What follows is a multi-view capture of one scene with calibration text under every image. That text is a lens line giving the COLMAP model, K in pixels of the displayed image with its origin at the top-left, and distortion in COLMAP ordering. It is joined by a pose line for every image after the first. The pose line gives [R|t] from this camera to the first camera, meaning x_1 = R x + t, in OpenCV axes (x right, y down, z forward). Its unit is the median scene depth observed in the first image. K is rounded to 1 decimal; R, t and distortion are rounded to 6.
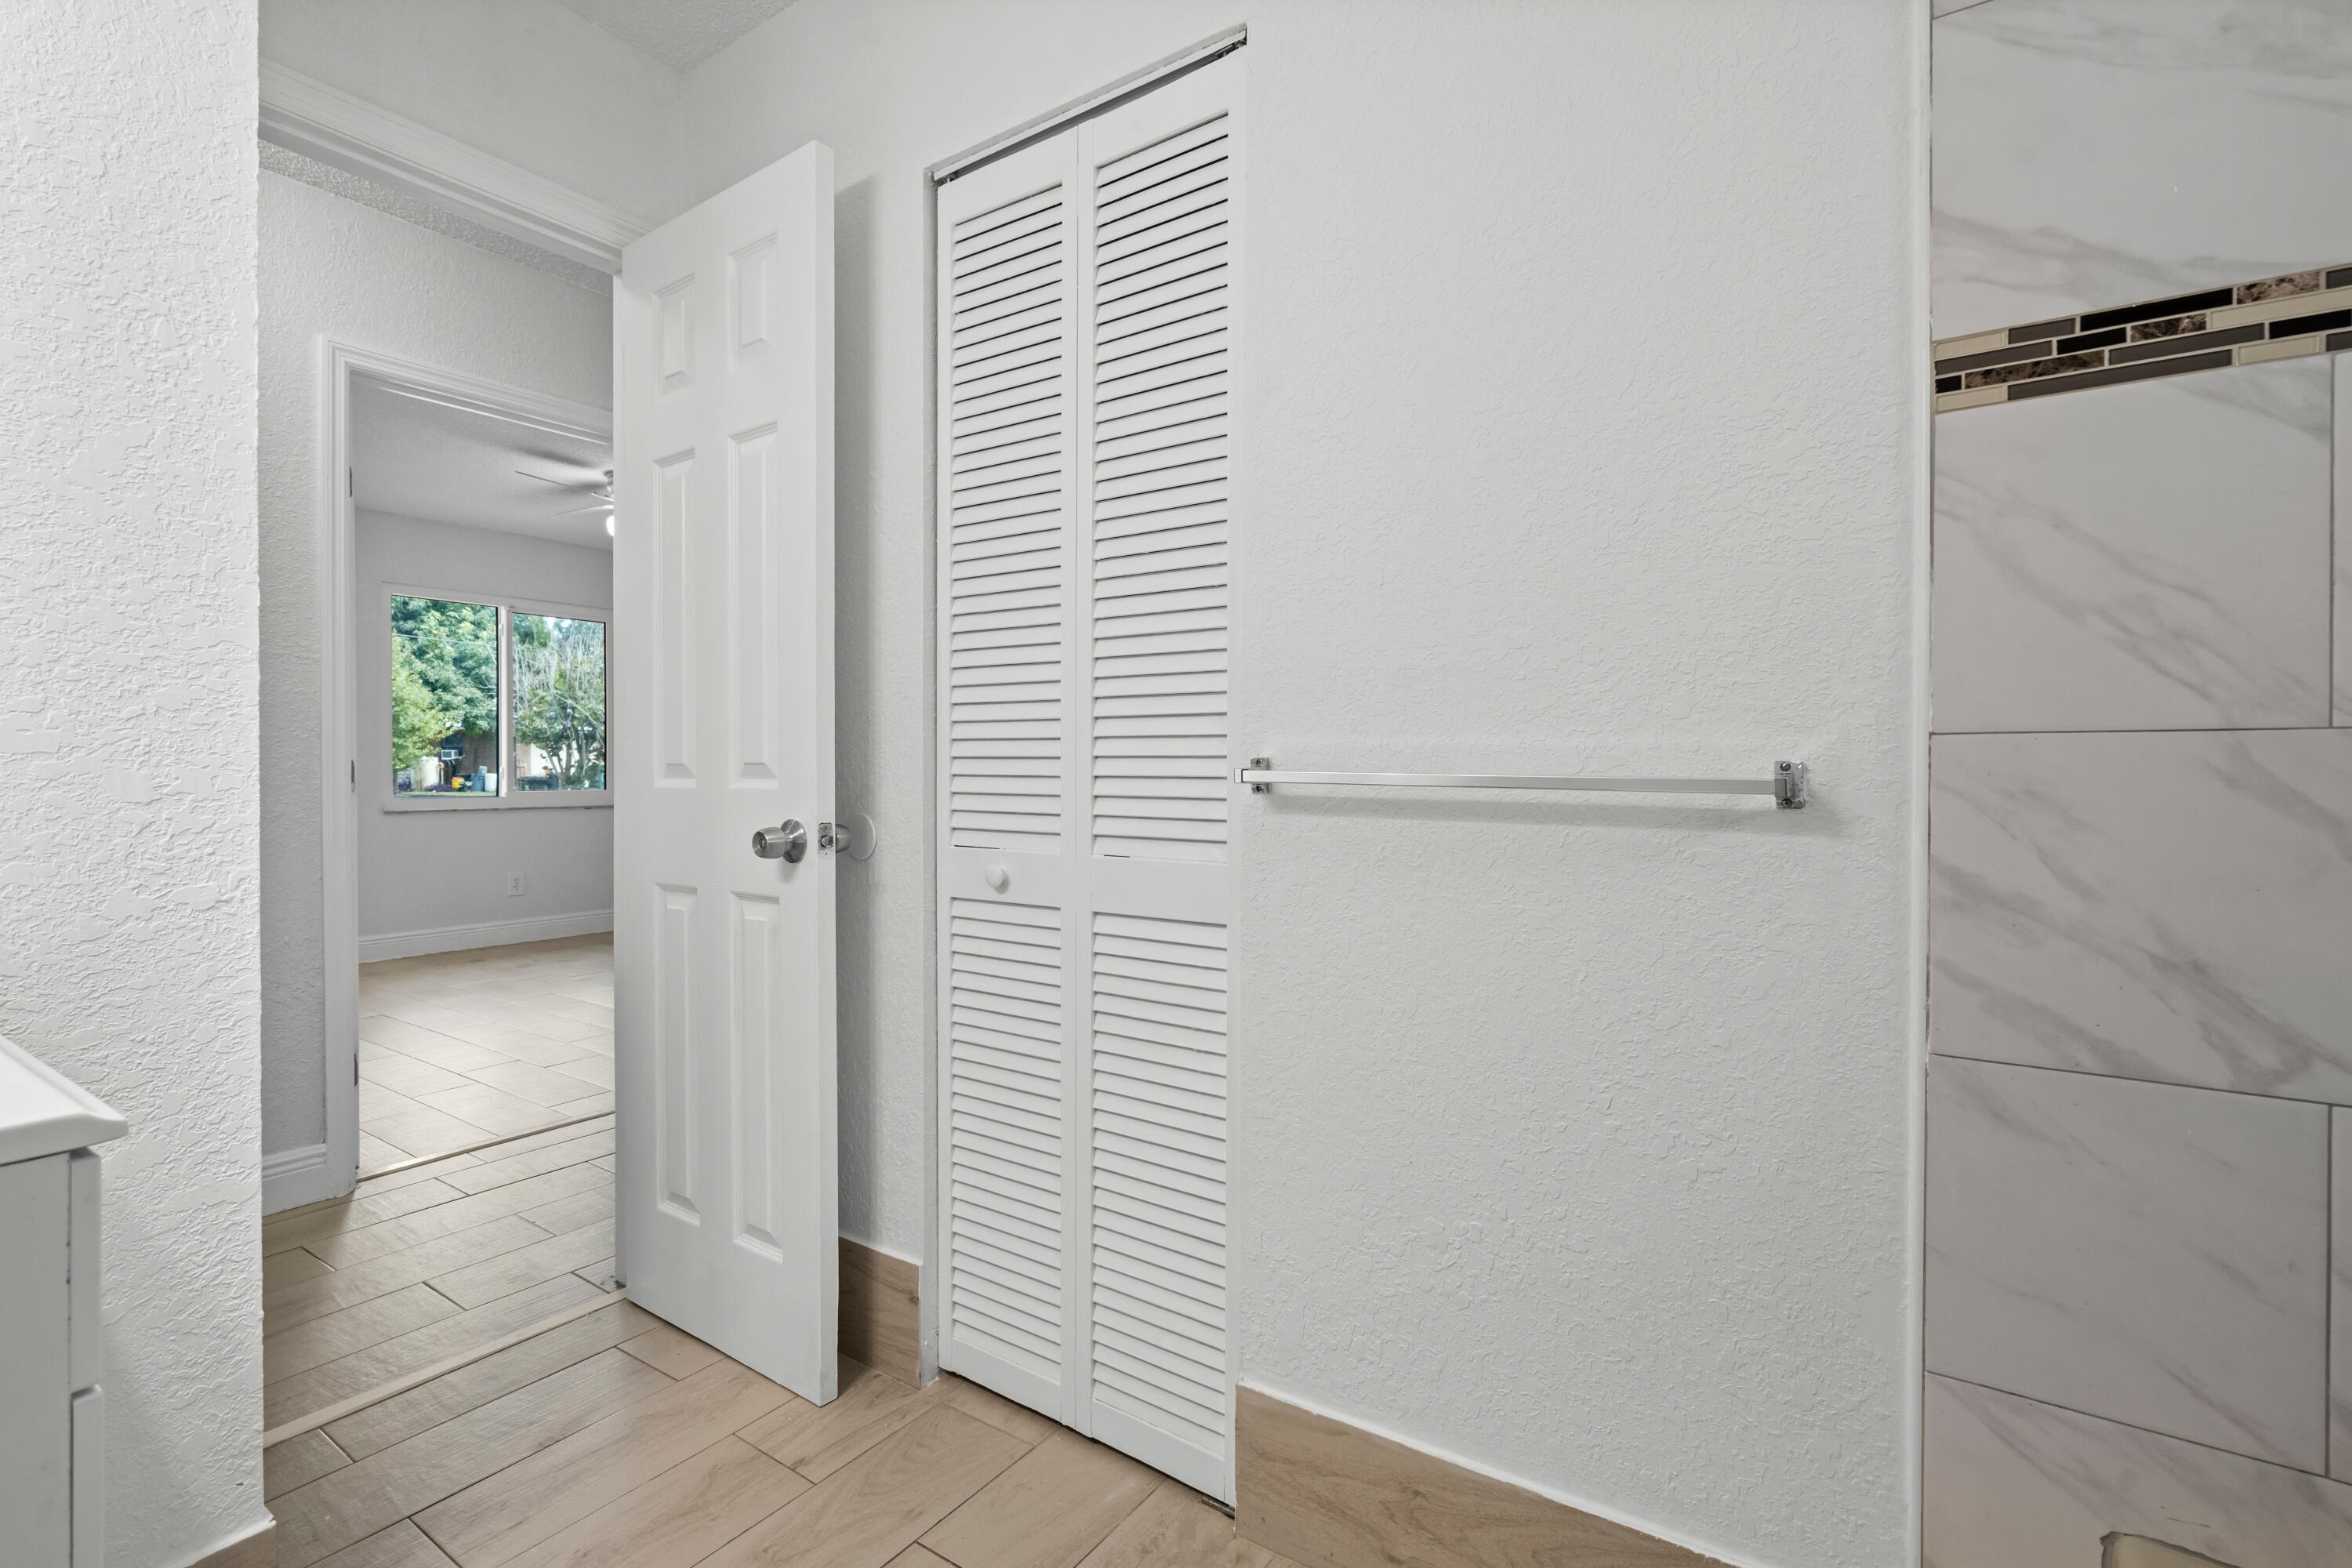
lens RADIAL K [[1068.5, 0, 1183.3], [0, 1068.5, 784.9], [0, 0, 1]] dist [-0.004725, 0.003419]
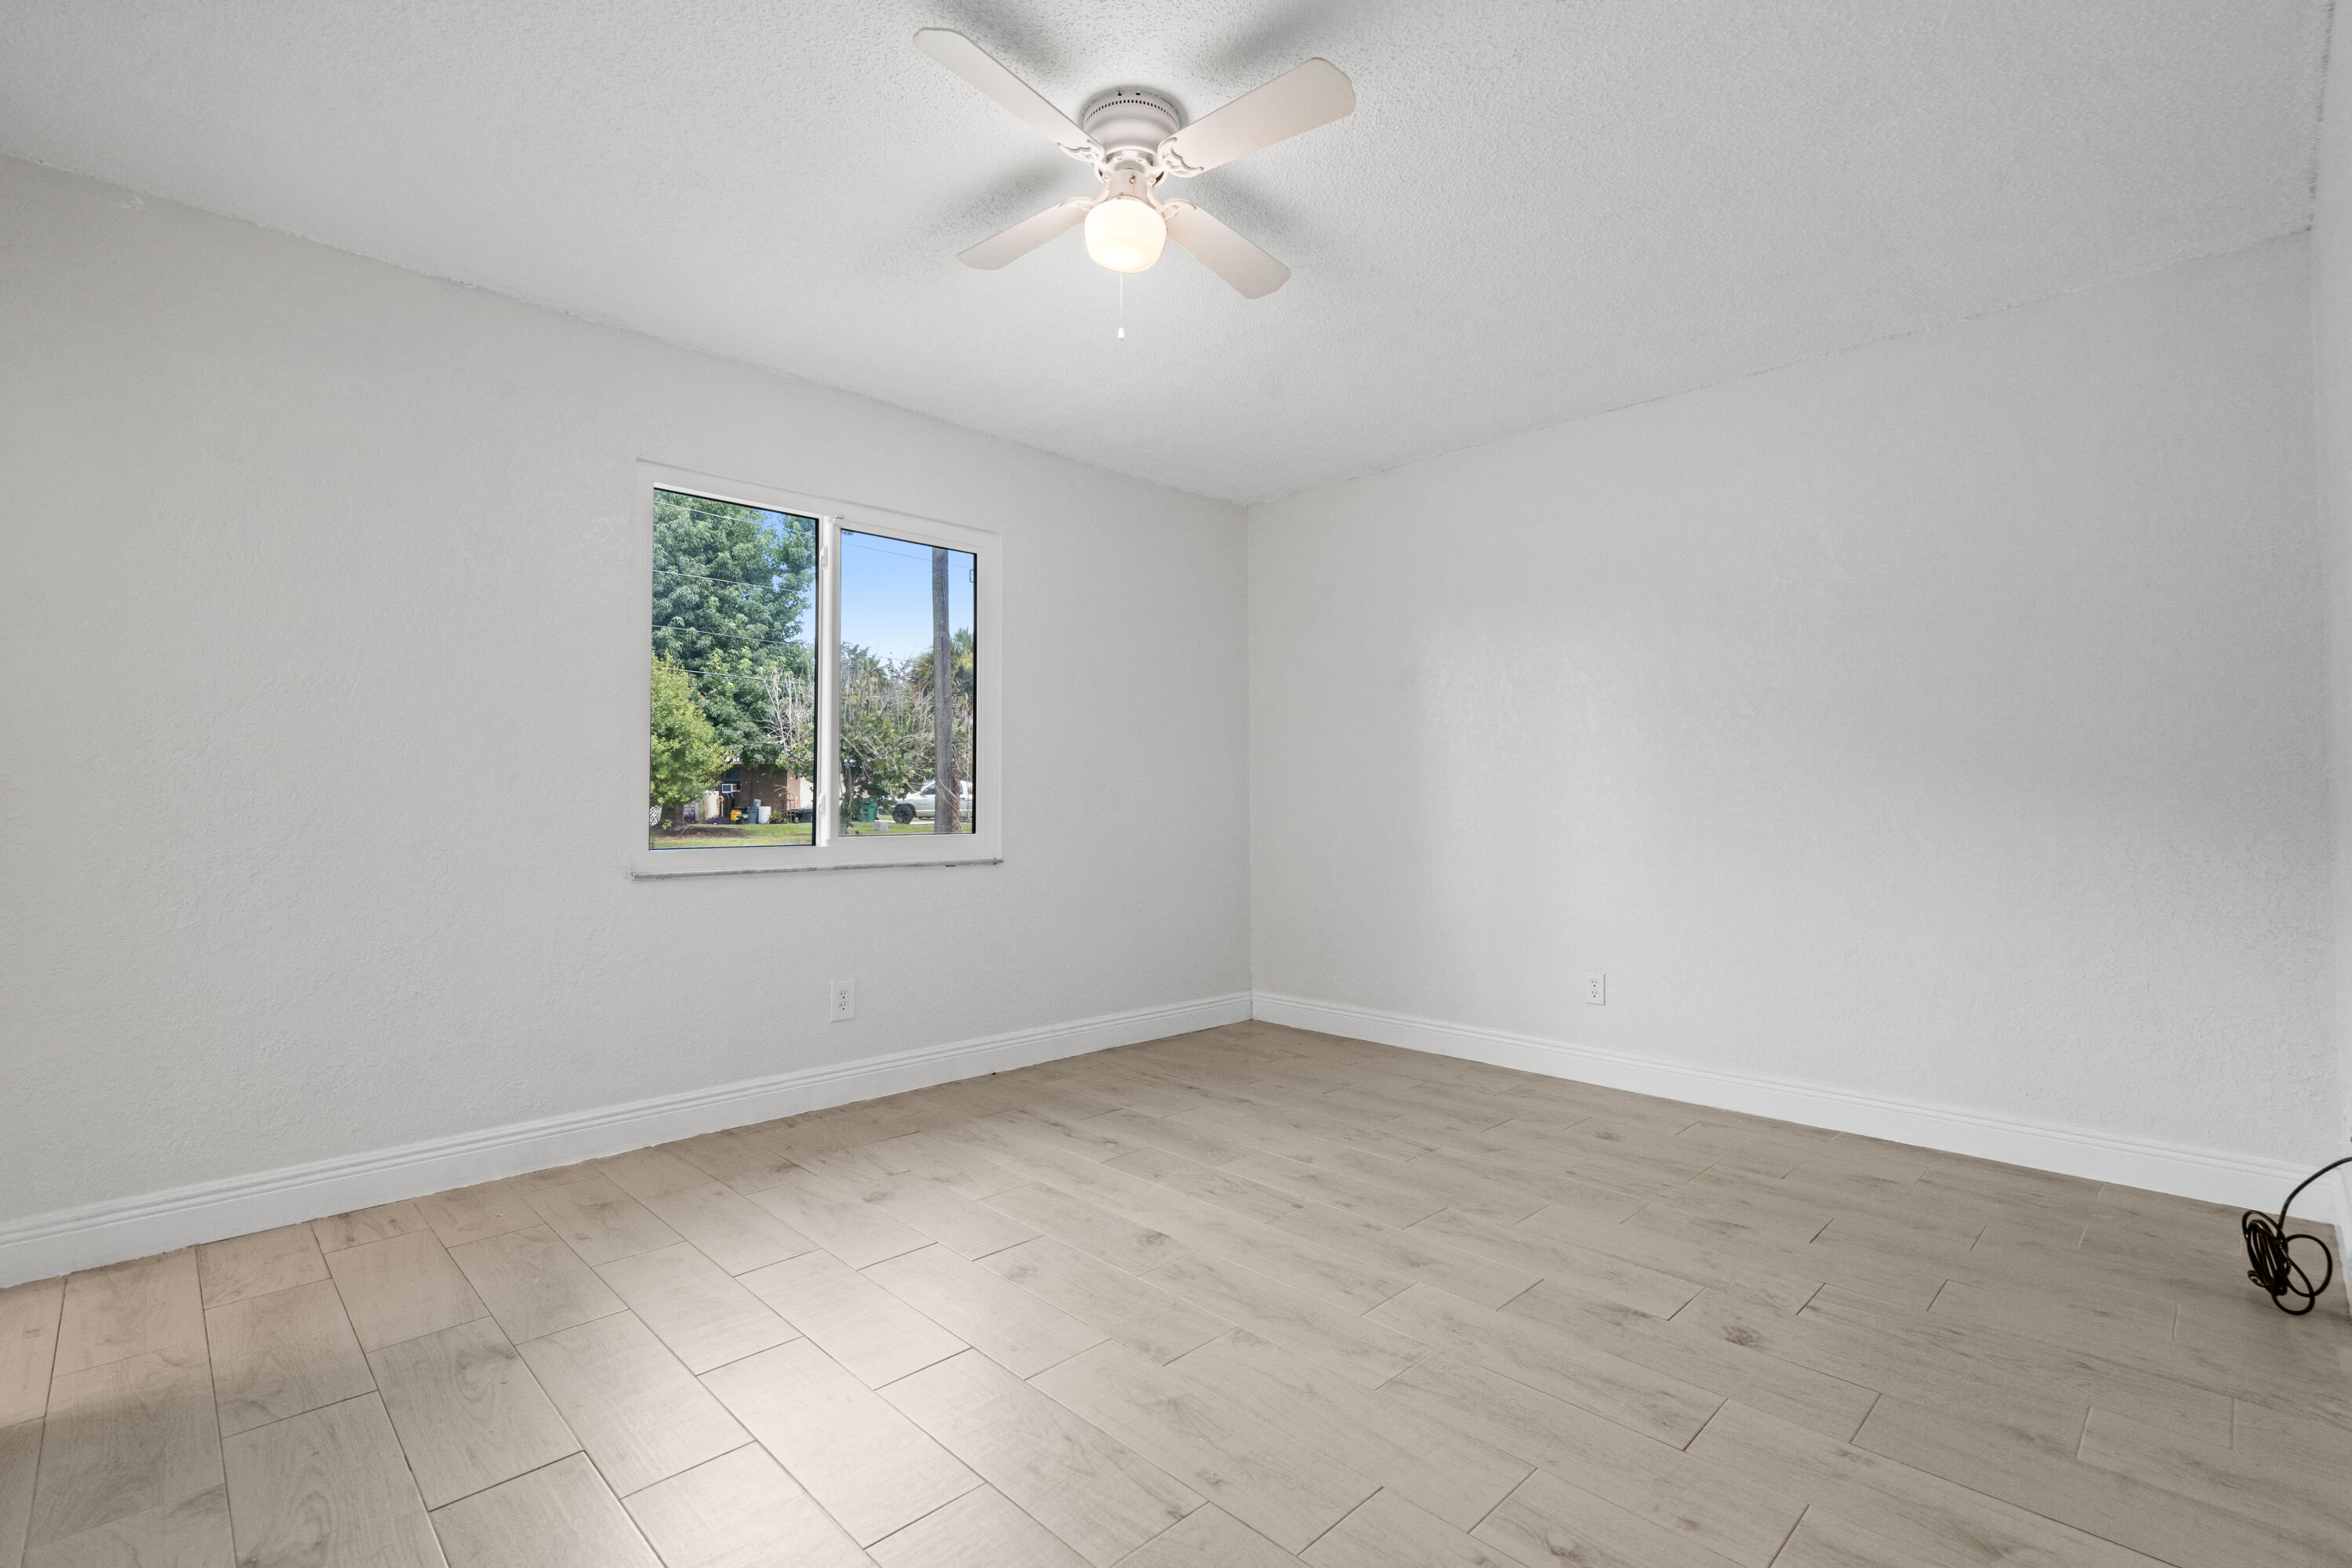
lens RADIAL K [[1068.5, 0, 1177.5], [0, 1068.5, 784.4], [0, 0, 1]] dist [-0.004725, 0.003419]
pose [[0.979345, -0.004289, -0.202153, -0.062564], [-0.002060, 0.999512, -0.031185, -0.000841], [0.202188, 0.030957, 0.978857, 0.088909]]
